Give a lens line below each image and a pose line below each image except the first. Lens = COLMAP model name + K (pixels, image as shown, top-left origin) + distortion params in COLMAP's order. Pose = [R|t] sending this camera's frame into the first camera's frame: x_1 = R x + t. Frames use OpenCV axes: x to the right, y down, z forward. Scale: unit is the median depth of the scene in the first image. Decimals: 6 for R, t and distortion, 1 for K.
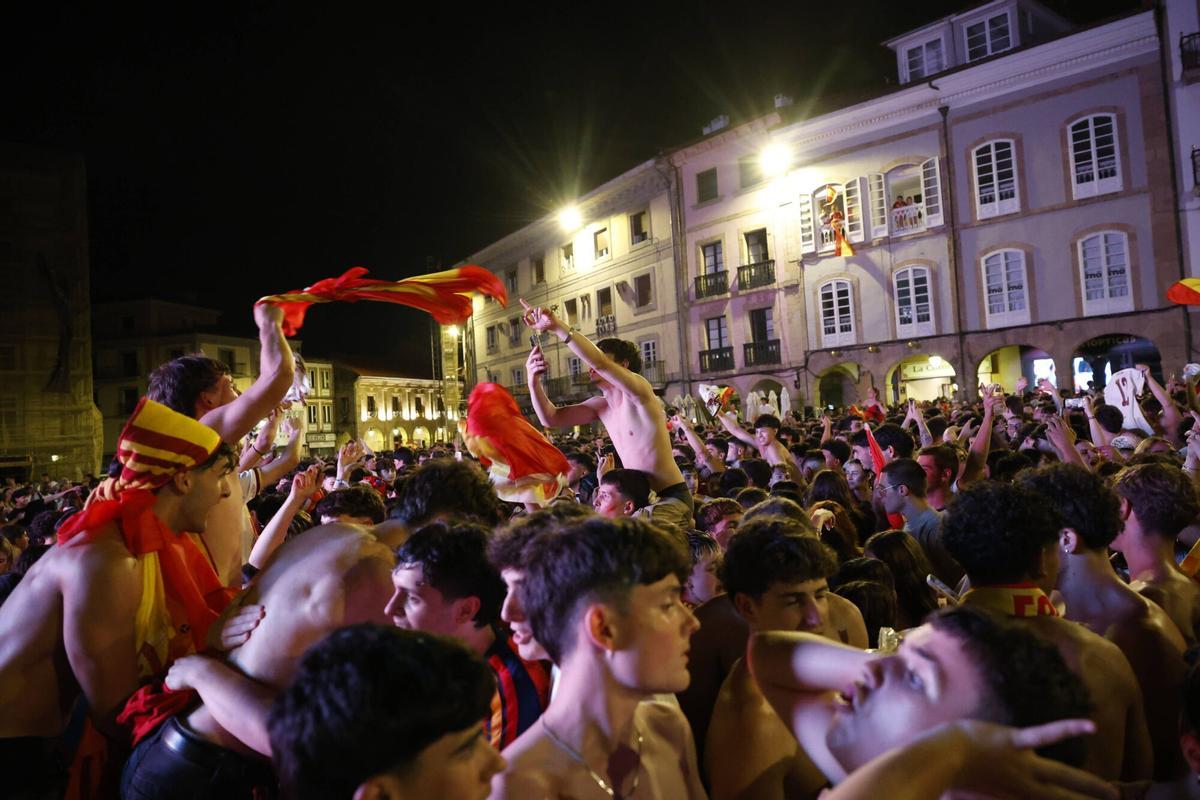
lens RADIAL K [[801.9, 0, 600.0], [0, 801.9, 400.0], [0, 0, 1]] dist [-0.004701, 0.001389]
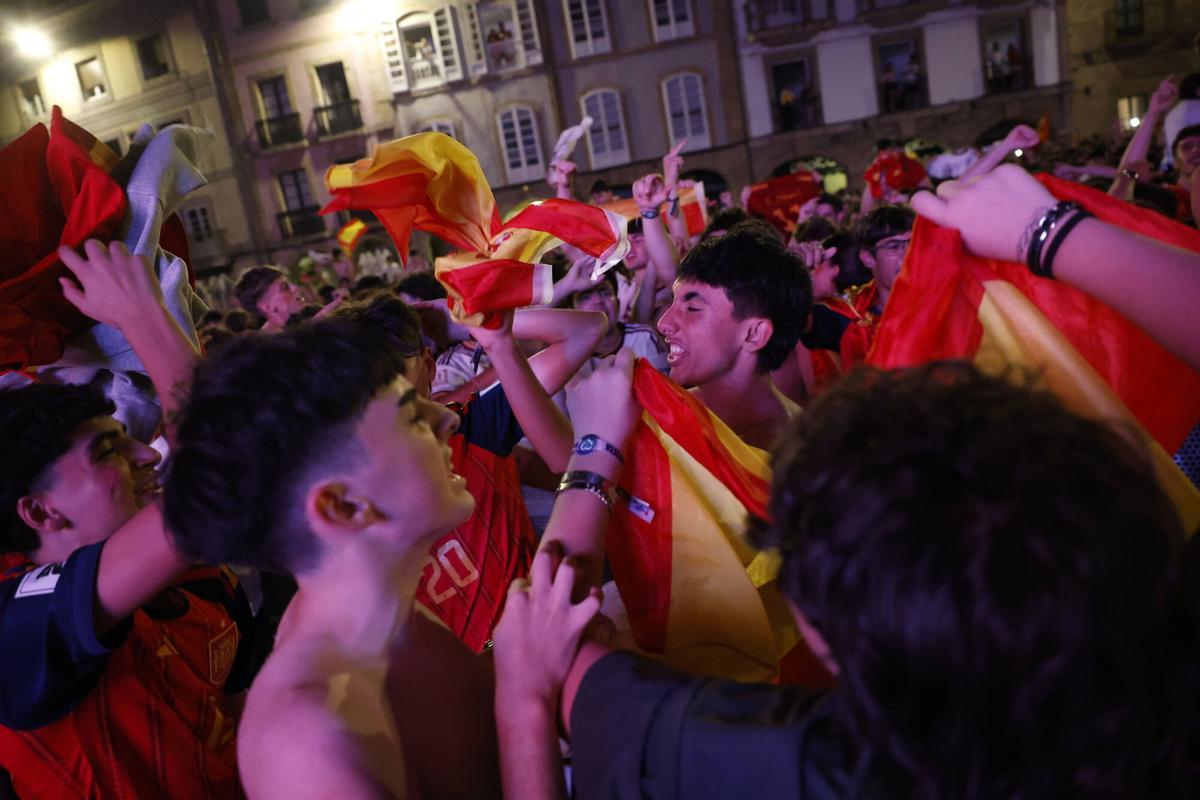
lens RADIAL K [[799.4, 0, 600.0], [0, 799.4, 400.0], [0, 0, 1]] dist [-0.001599, 0.000574]
pose [[0.792900, -0.188309, 0.579526, -0.135113], [0.099869, 0.978351, 0.181261, 0.013202], [-0.601112, -0.085845, 0.794540, 0.117788]]
